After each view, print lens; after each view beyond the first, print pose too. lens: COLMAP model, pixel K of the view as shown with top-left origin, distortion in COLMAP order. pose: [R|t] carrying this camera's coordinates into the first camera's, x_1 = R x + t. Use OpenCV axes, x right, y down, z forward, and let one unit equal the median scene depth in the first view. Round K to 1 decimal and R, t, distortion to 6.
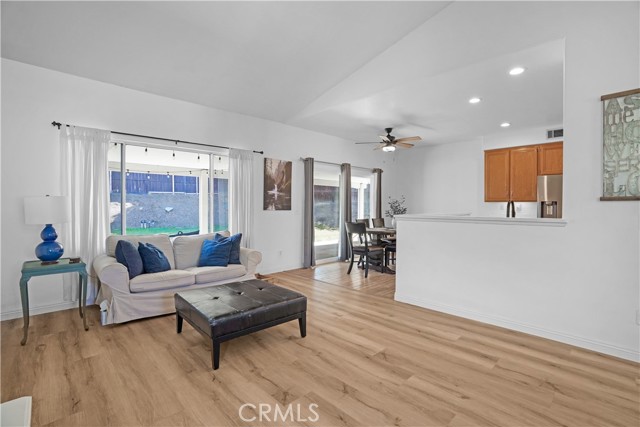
lens RADIAL K [[304.2, 0, 321.0], [0, 304.2, 208.4], [0, 0, 1]] dist [-0.030134, 0.001543]
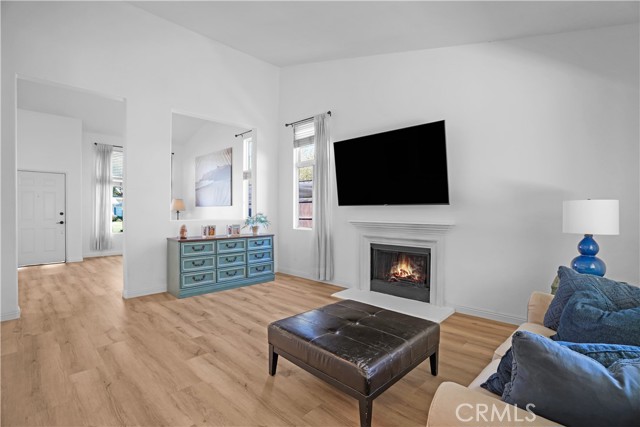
lens RADIAL K [[292.9, 0, 306.9], [0, 292.9, 212.9], [0, 0, 1]] dist [-0.013442, 0.000381]
pose [[-0.999981, -0.006073, 0.001047, -0.079639], [-0.006057, 0.999879, 0.014300, -0.006338], [-0.001134, 0.014293, -0.999897, 0.951855]]
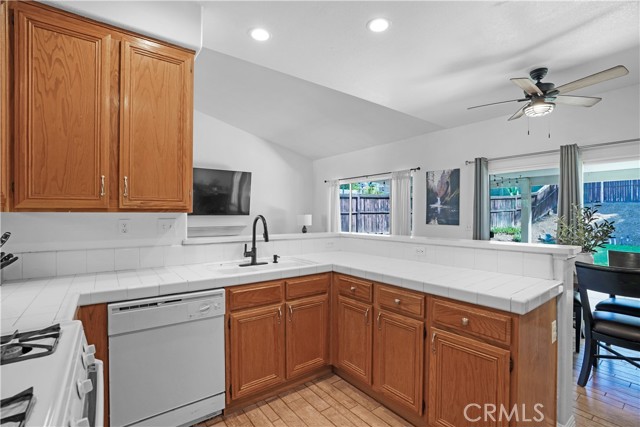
lens RADIAL K [[304.2, 0, 321.0], [0, 304.2, 208.4], [0, 0, 1]] dist [-0.030134, 0.001543]
pose [[-0.133123, -0.025784, -0.990764, 0.852036], [-0.010771, 0.999640, -0.024568, -0.017942], [0.991041, 0.007401, -0.133353, 0.787457]]
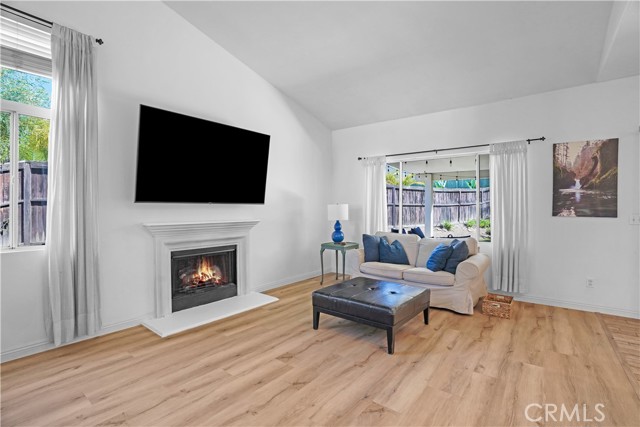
lens RADIAL K [[304.2, 0, 321.0], [0, 304.2, 208.4], [0, 0, 1]] dist [-0.030134, 0.001543]
pose [[0.131908, -0.006045, -0.991244, 0.443200], [-0.009414, 0.999929, -0.007351, -0.002985], [0.991217, 0.010301, 0.131841, 0.360364]]
